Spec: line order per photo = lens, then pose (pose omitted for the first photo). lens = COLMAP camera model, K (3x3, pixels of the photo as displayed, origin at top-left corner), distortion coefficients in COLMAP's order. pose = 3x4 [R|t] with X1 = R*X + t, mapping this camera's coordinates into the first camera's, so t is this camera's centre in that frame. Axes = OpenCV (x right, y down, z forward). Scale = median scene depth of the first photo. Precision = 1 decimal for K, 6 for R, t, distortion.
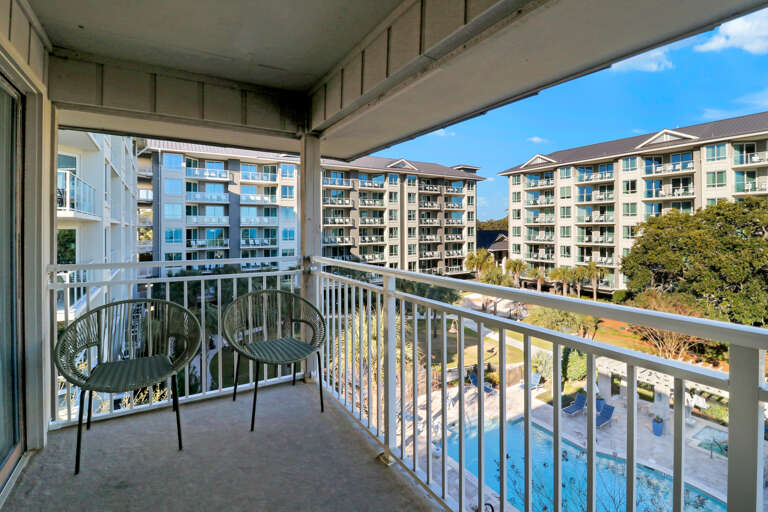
lens RADIAL K [[364.5, 0, 383.5], [0, 364.5, 246.5], [0, 0, 1]] dist [0.000187, -0.000816]
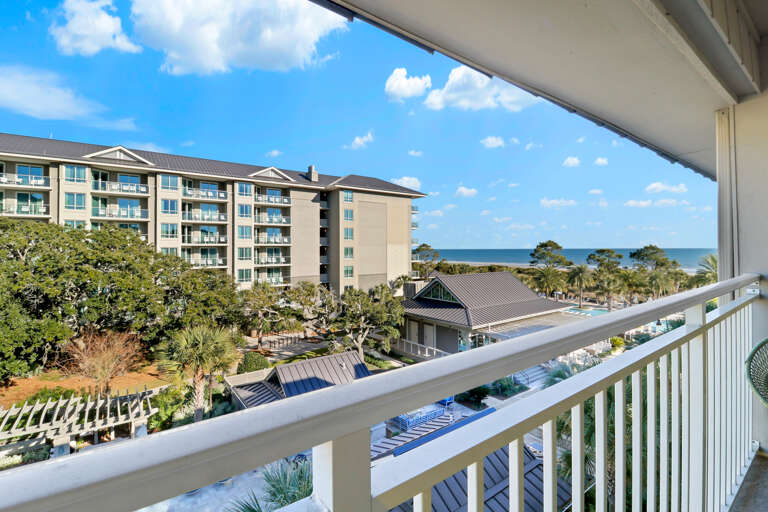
lens RADIAL K [[372.9, 0, 384.0], [0, 372.9, 256.0], [0, 0, 1]] dist [0.001867, -0.000079]
pose [[-0.111521, -0.016120, 0.993631, -0.255595], [0.054557, 0.998261, 0.022319, -0.020298], [-0.992263, 0.056699, -0.110448, 0.419372]]
